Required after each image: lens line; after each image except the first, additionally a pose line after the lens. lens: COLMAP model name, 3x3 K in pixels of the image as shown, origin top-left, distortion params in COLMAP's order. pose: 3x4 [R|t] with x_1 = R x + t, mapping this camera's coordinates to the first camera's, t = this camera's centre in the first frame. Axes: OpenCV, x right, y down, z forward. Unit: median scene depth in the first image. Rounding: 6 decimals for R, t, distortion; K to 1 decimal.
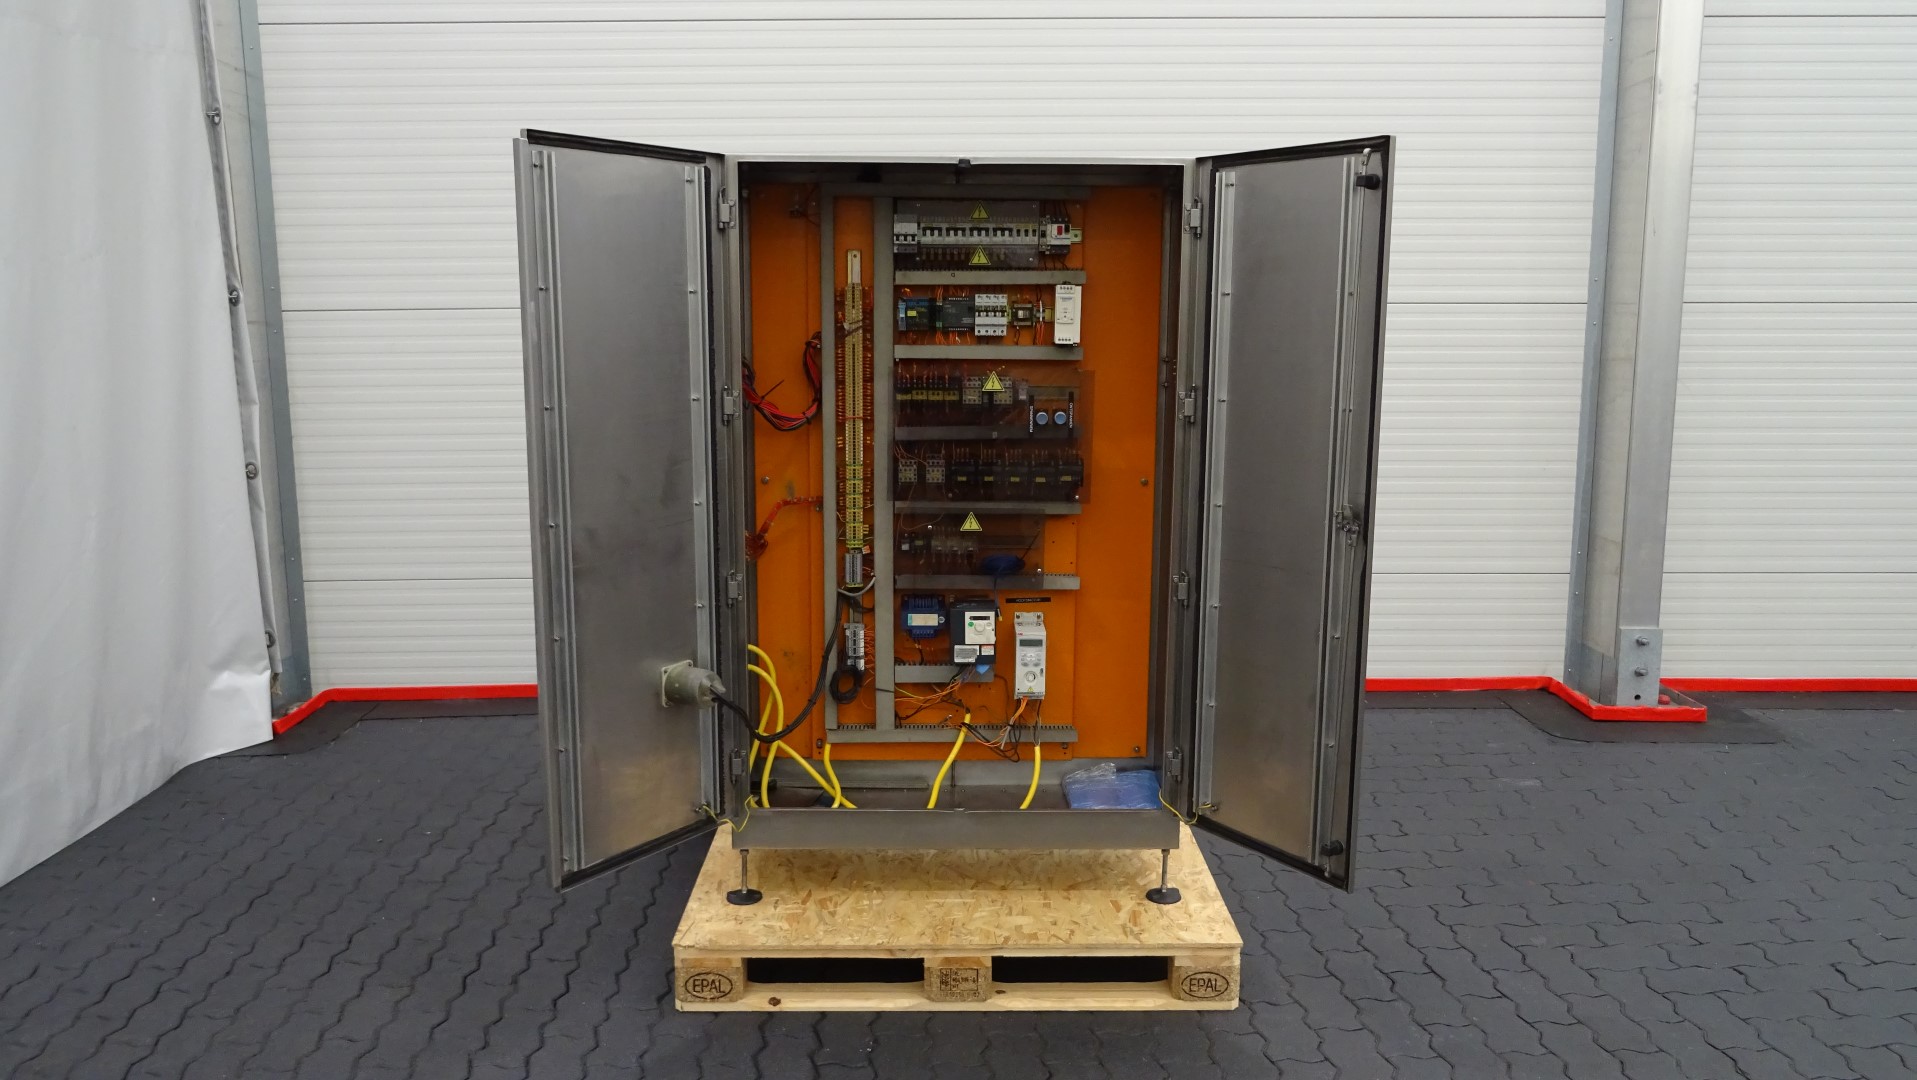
lens RADIAL K [[1421.7, 0, 958.5], [0, 1421.7, 540.0], [0, 0, 1]] dist [0.029341, -0.002036]
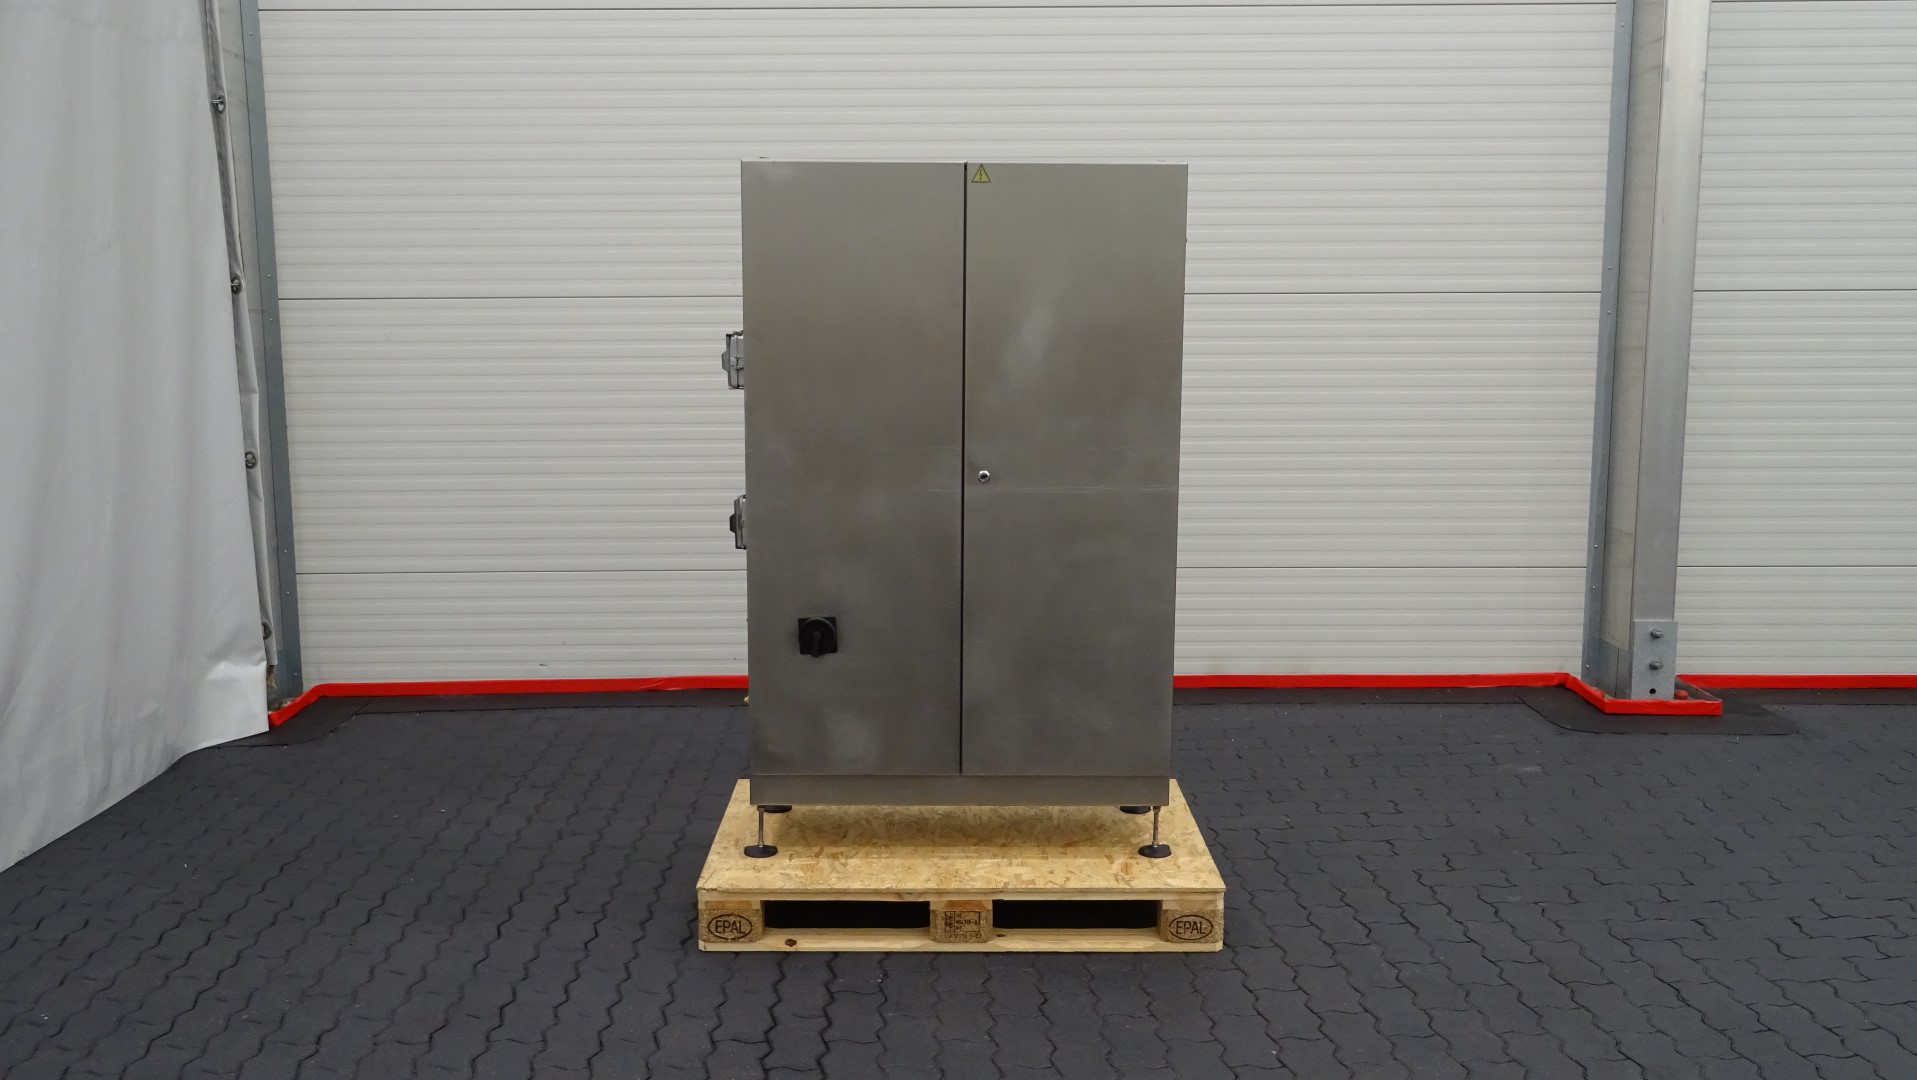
lens RADIAL K [[1688.1, 0, 958.5], [0, 1688.1, 540.0], [0, 0, 1]] dist [0.096044, 0.001499]
pose [[0.999995, 0.000711, -0.002998, 0.000775], [-0.000764, 0.999845, -0.017583, 0.029027], [0.002985, 0.017585, 0.999841, -0.196293]]
